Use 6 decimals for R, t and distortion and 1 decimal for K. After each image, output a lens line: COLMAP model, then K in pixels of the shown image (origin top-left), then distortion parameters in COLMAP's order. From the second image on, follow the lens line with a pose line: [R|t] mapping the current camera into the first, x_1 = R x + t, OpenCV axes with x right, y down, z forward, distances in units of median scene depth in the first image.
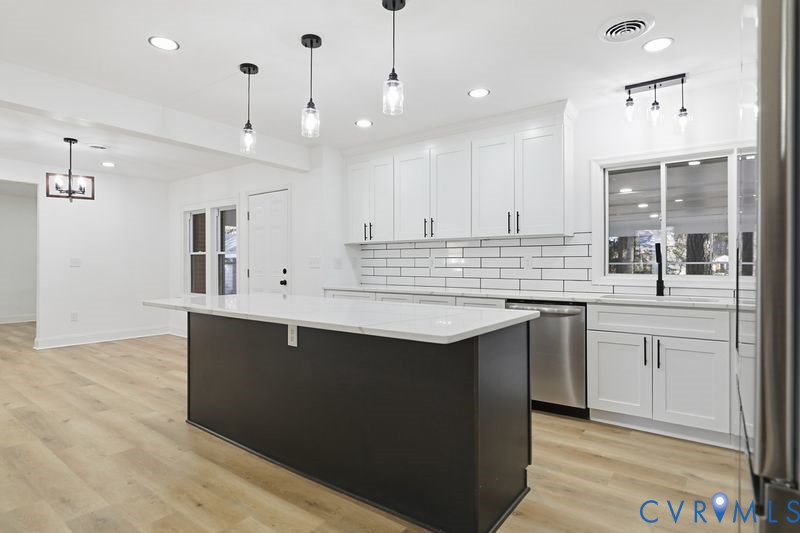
lens RADIAL K [[429.7, 0, 399.8], [0, 429.7, 262.4], [0, 0, 1]] dist [-0.021615, 0.004649]
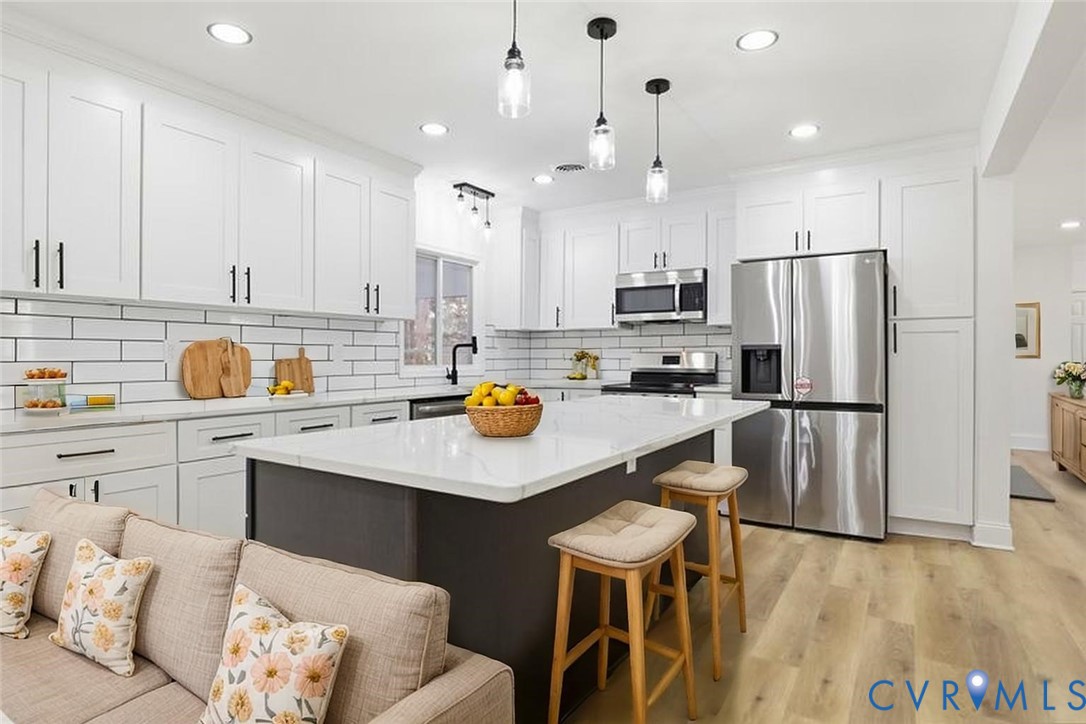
lens RADIAL K [[583.4, 0, 548.0], [0, 583.4, 358.0], [0, 0, 1]] dist [-0.021615, 0.004649]
pose [[-0.089121, -0.003501, 0.996015, -0.847736], [-0.004414, 0.999985, 0.003120, 0.005519], [-0.996011, -0.004118, -0.089135, 0.877300]]
